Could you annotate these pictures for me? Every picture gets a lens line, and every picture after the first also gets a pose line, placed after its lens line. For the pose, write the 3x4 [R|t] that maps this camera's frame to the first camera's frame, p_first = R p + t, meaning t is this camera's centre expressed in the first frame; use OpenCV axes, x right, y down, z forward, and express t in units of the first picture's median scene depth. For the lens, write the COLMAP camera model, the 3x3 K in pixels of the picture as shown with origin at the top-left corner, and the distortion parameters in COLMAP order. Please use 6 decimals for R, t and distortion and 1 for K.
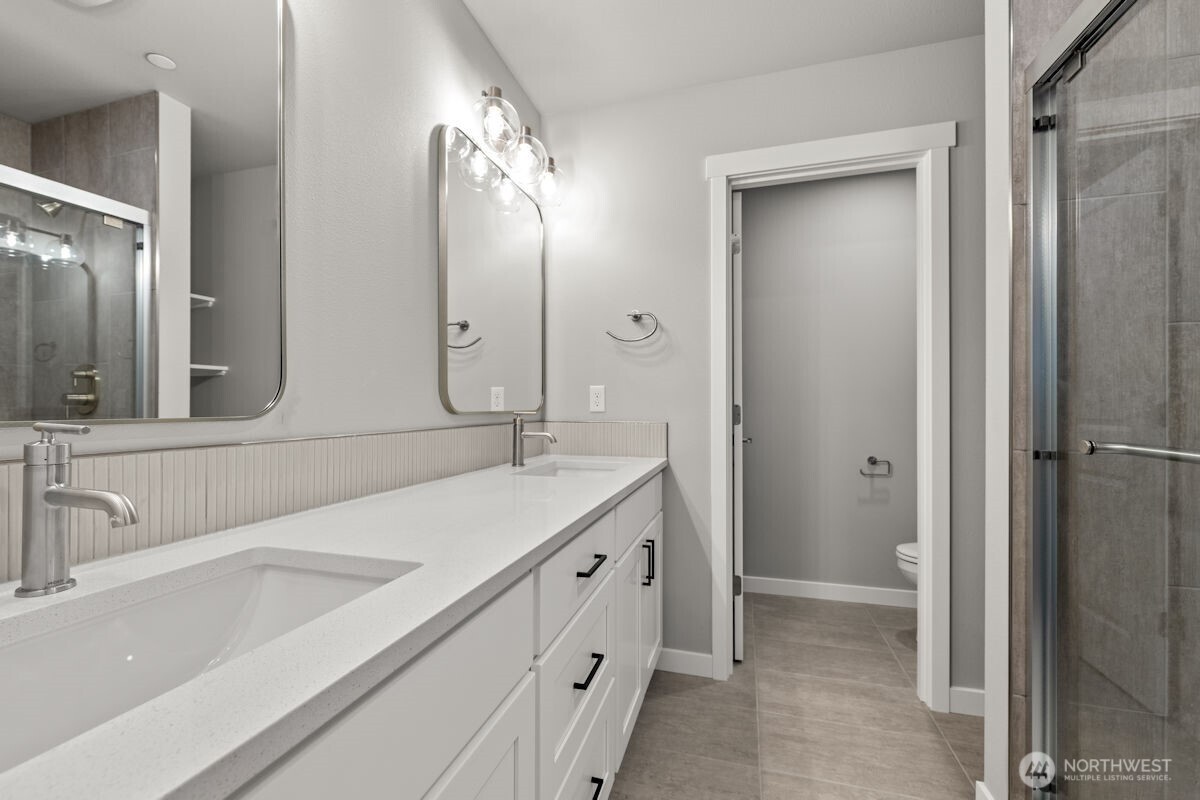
lens RADIAL K [[485.3, 0, 600.0], [0, 485.3, 400.0], [0, 0, 1]] dist [-0.000520, -0.000089]
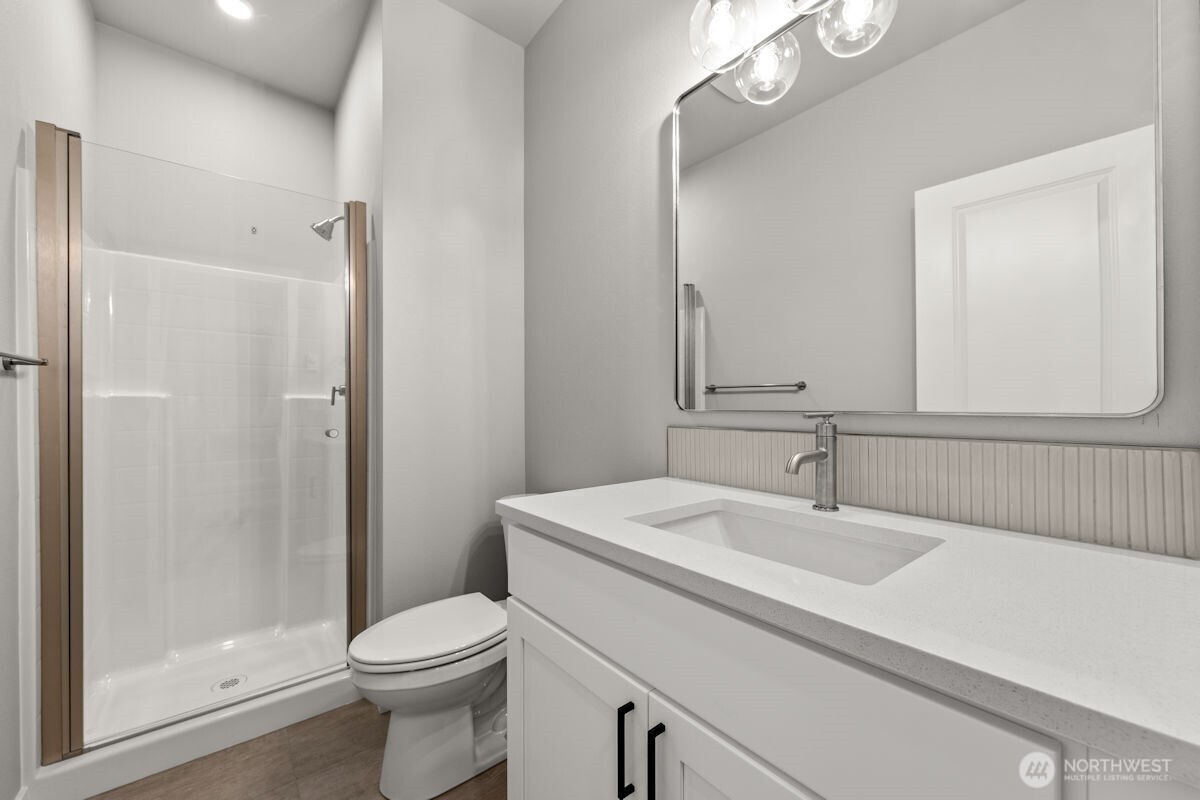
lens RADIAL K [[472.8, 0, 600.0], [0, 472.8, 400.0], [0, 0, 1]] dist [-0.042304, 0.000014]
pose [[-0.572703, -0.009656, -0.819706, 0.617311], [-0.001220, 0.999940, -0.010927, 0.024810], [0.819762, -0.005258, -0.572680, 1.247998]]
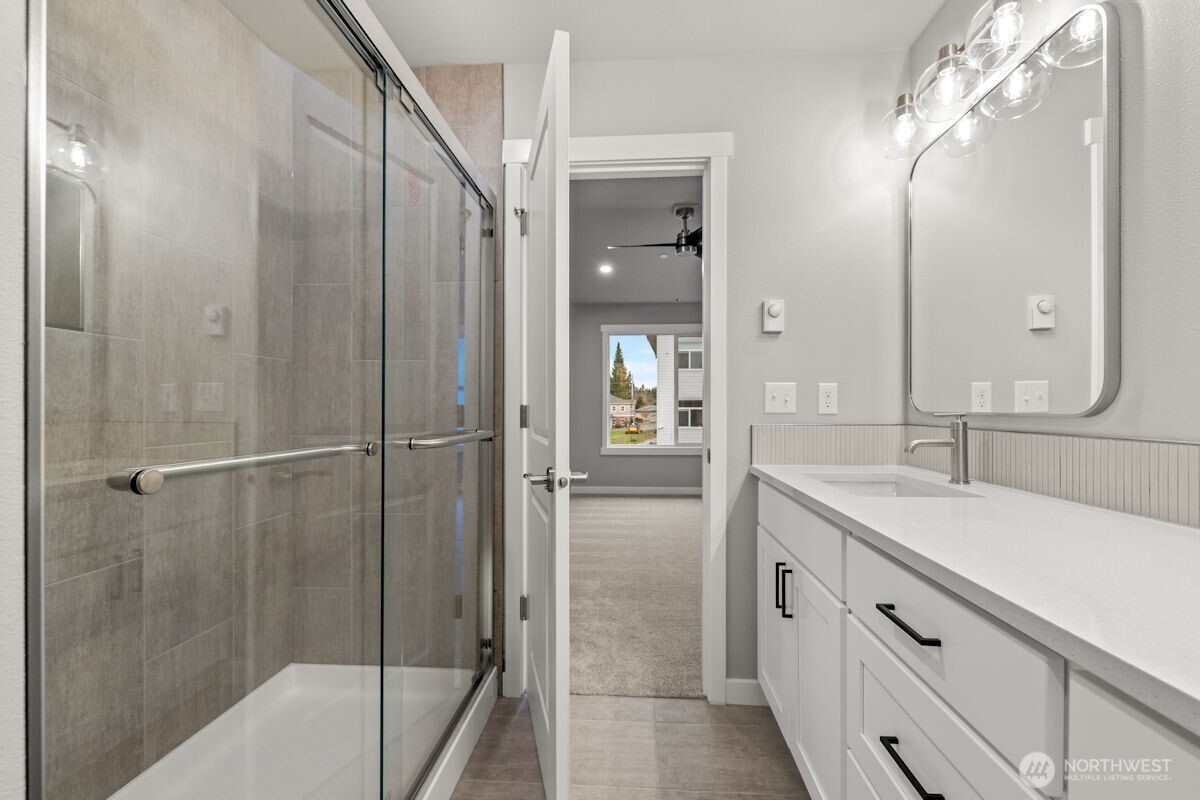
lens RADIAL K [[485.3, 0, 600.0], [0, 485.3, 400.0], [0, 0, 1]] dist [-0.000520, -0.000089]
pose [[-0.974337, 0.000558, -0.225093, 1.029379], [0.005617, 0.999746, -0.021832, 0.027266], [0.225024, -0.022536, -0.974093, 2.784837]]
